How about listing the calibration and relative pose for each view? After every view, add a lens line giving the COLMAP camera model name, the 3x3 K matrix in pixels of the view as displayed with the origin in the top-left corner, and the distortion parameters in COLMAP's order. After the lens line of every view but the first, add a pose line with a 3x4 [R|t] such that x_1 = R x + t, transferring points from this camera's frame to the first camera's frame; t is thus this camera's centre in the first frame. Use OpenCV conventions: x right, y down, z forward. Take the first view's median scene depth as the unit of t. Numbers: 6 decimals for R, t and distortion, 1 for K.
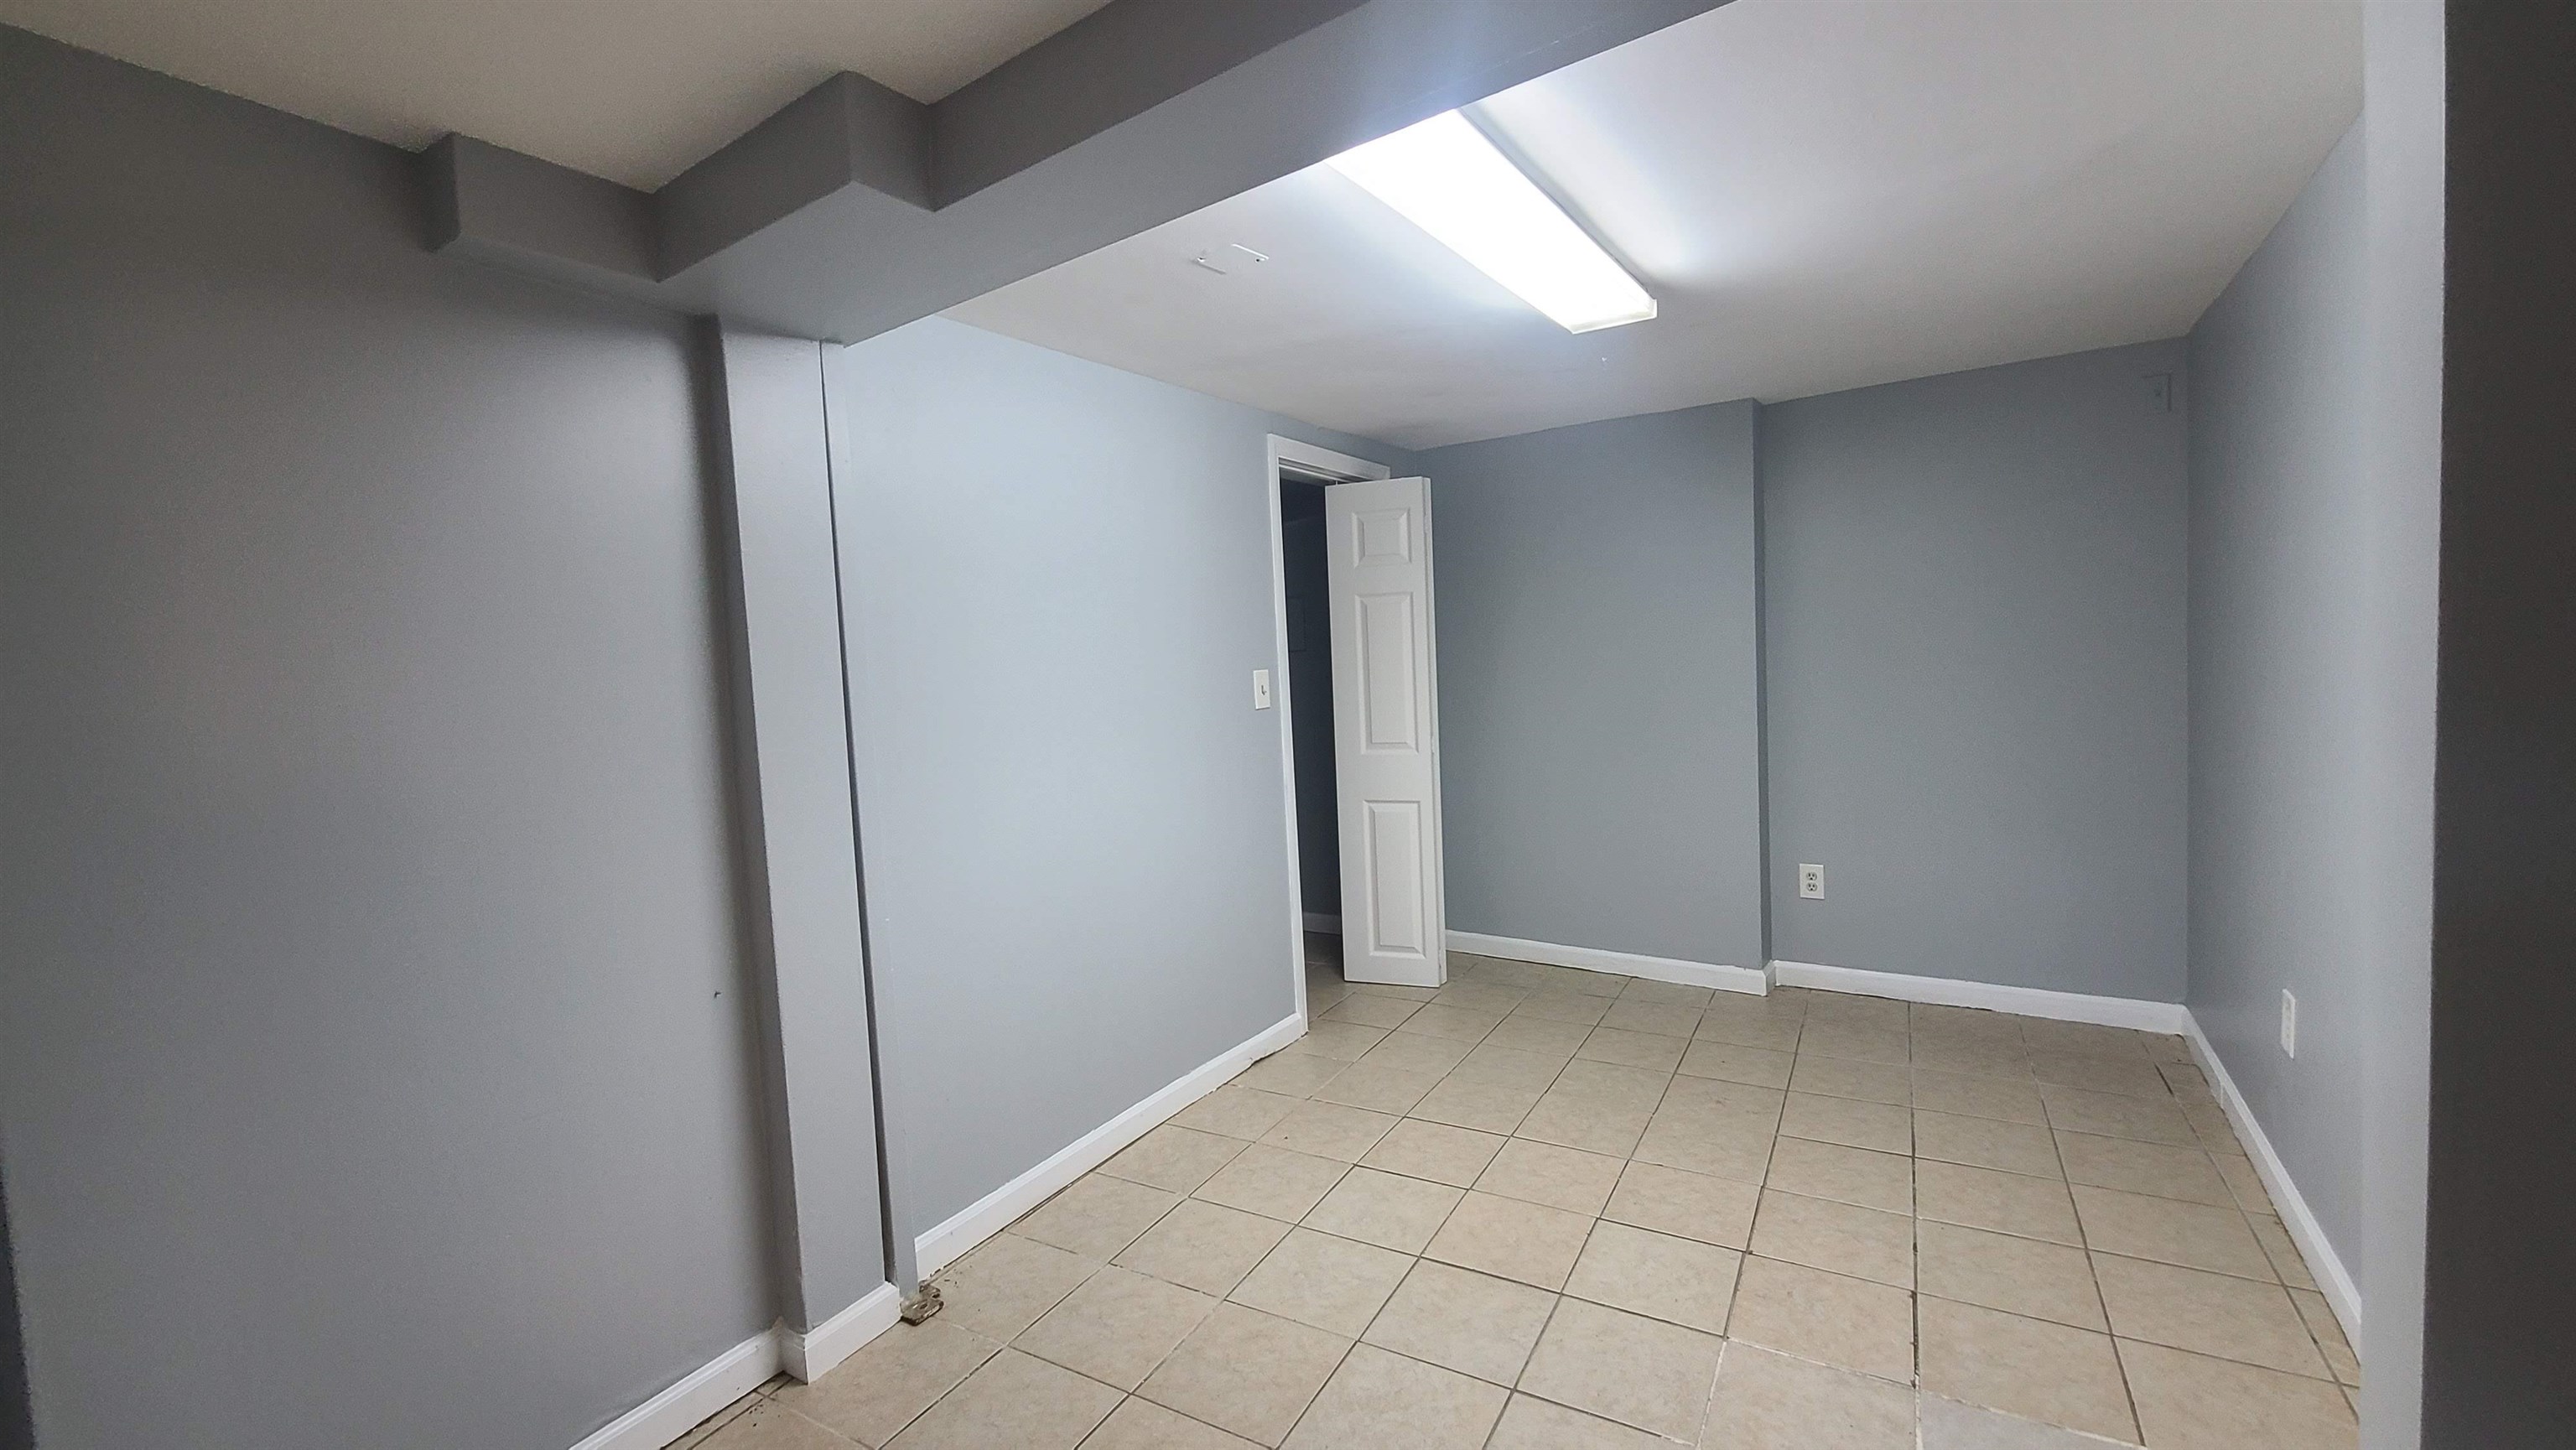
lens RADIAL K [[1062.9, 0, 1282.7], [0, 1062.9, 723.9], [0, 0, 1]] dist [0.011087, -0.001271]
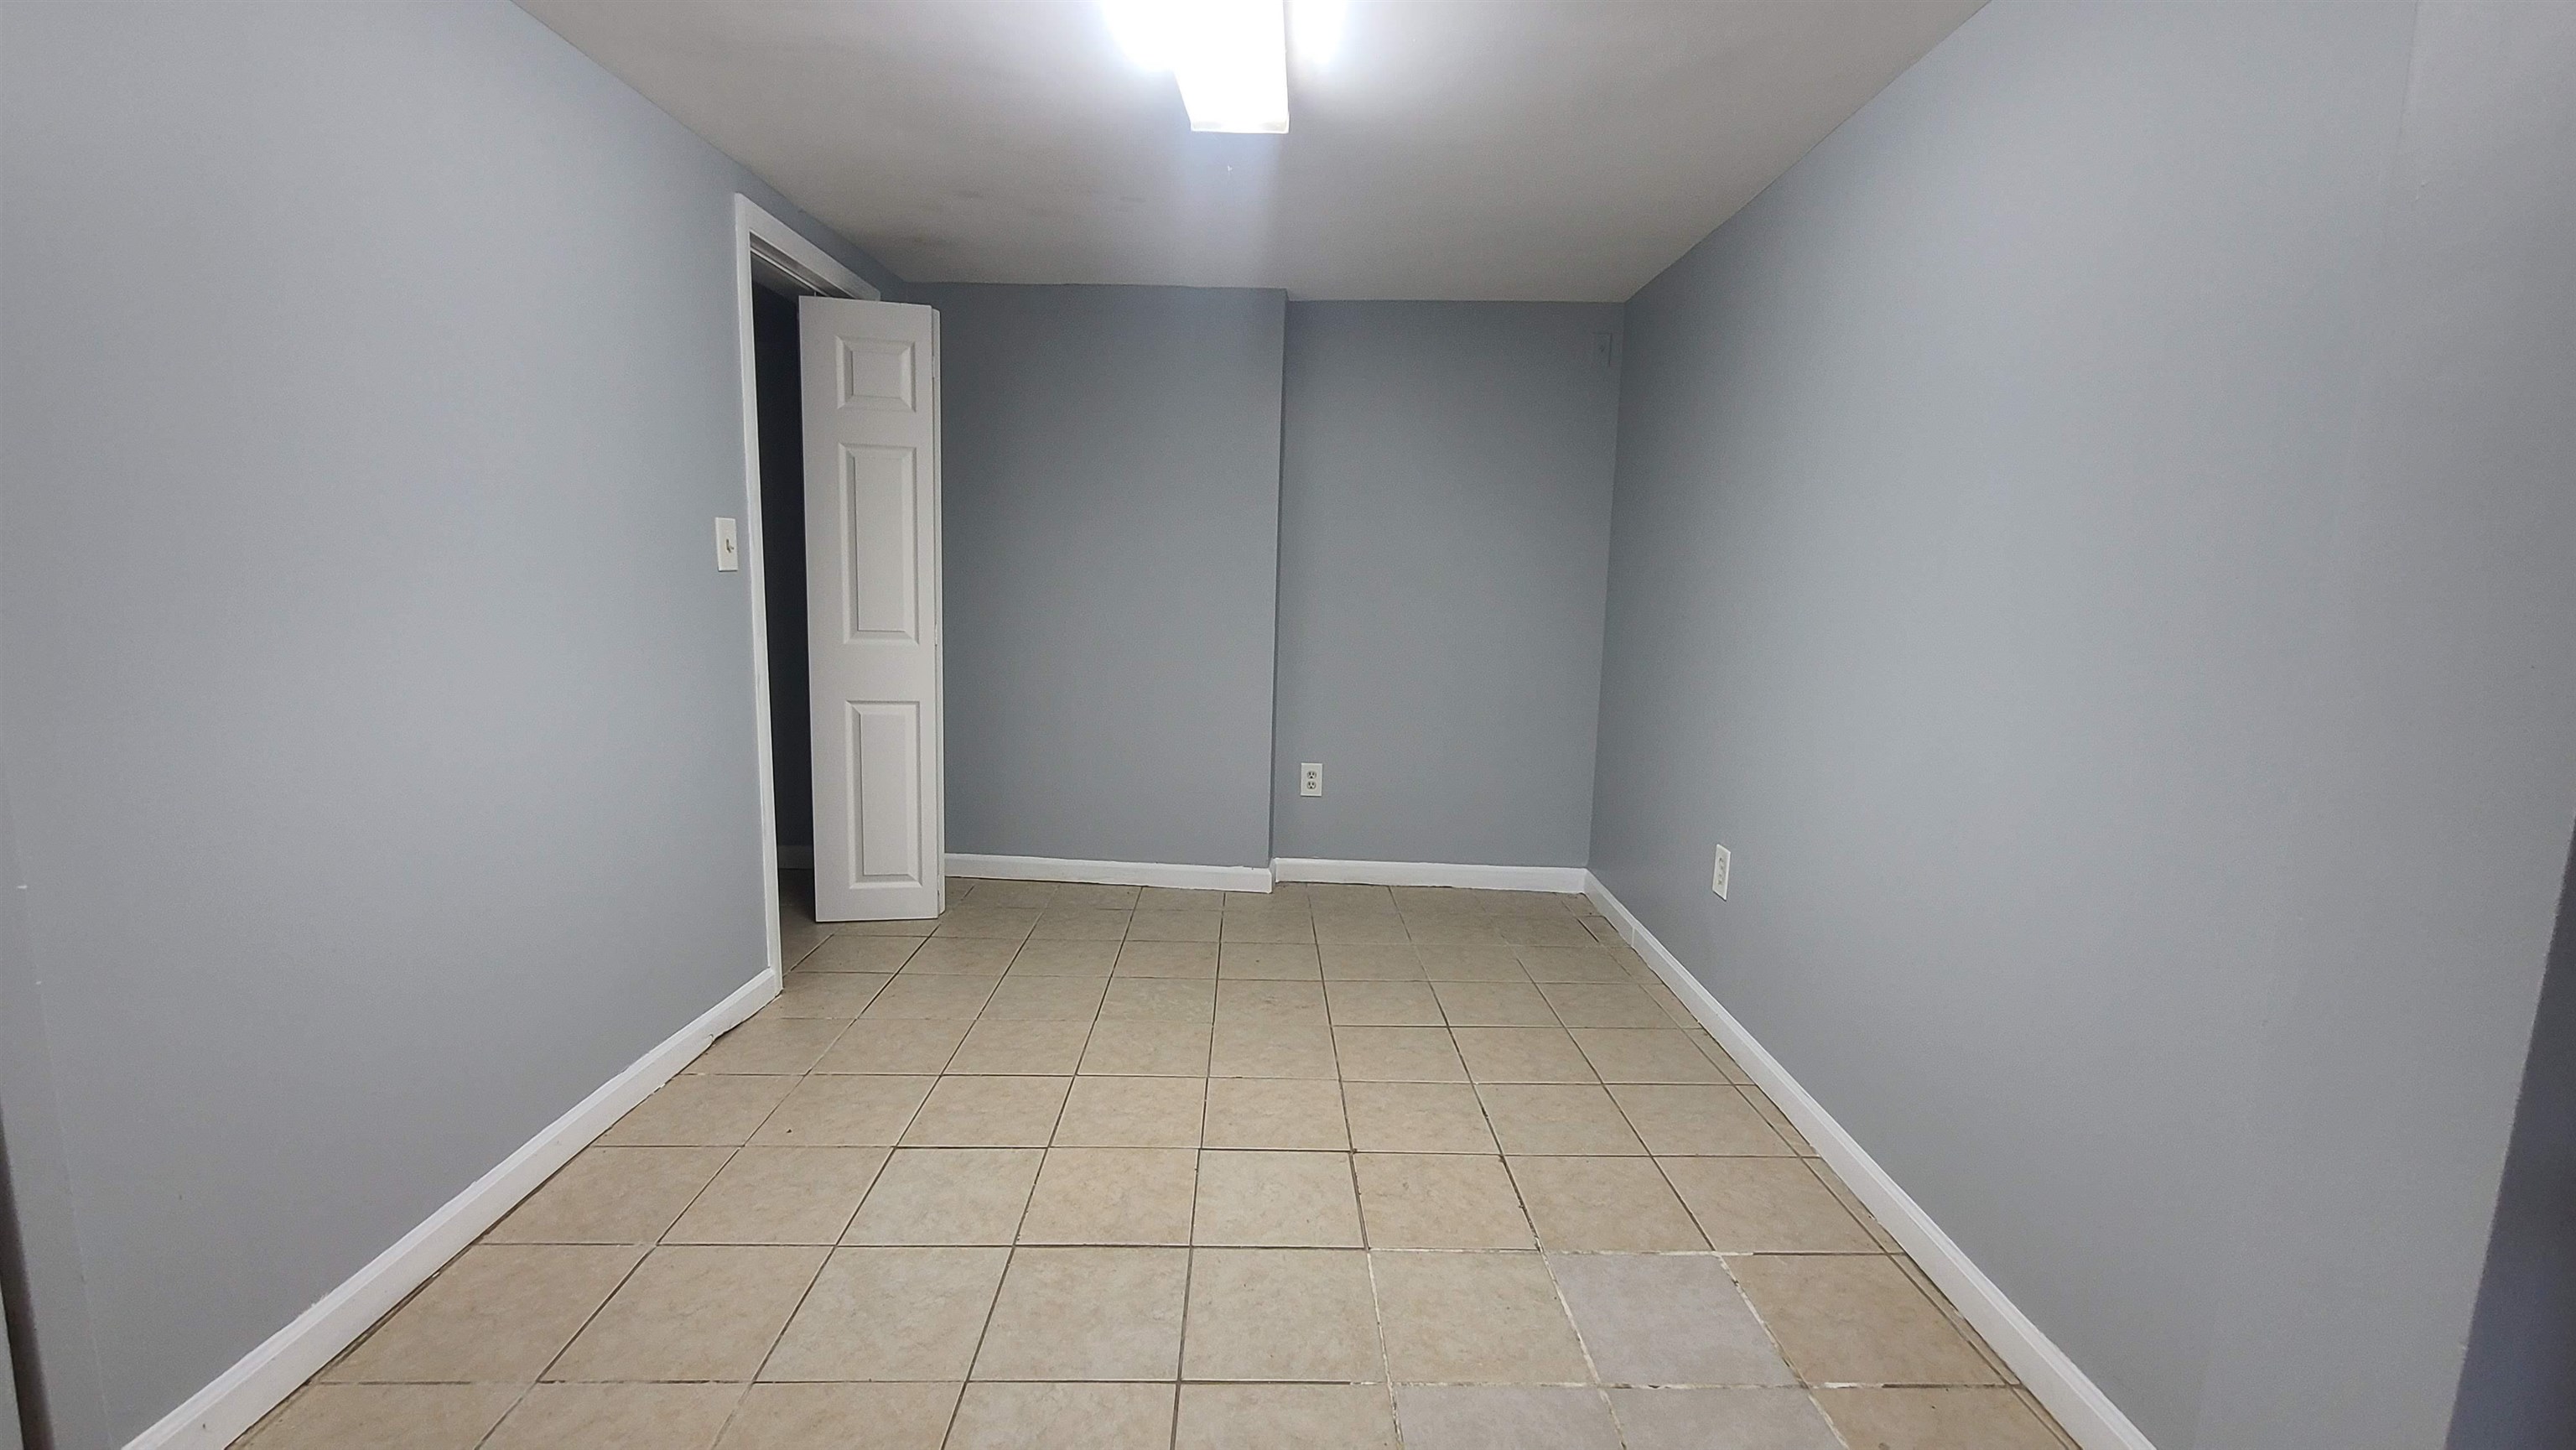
lens RADIAL K [[1062.9, 0, 1284.0], [0, 1062.9, 722.1], [0, 0, 1]] dist [0.011087, -0.001271]
pose [[0.852211, -0.004387, 0.523179, -0.092312], [-0.032179, 0.997632, 0.060781, 0.039797], [-0.522207, -0.068633, 0.850053, 0.186977]]
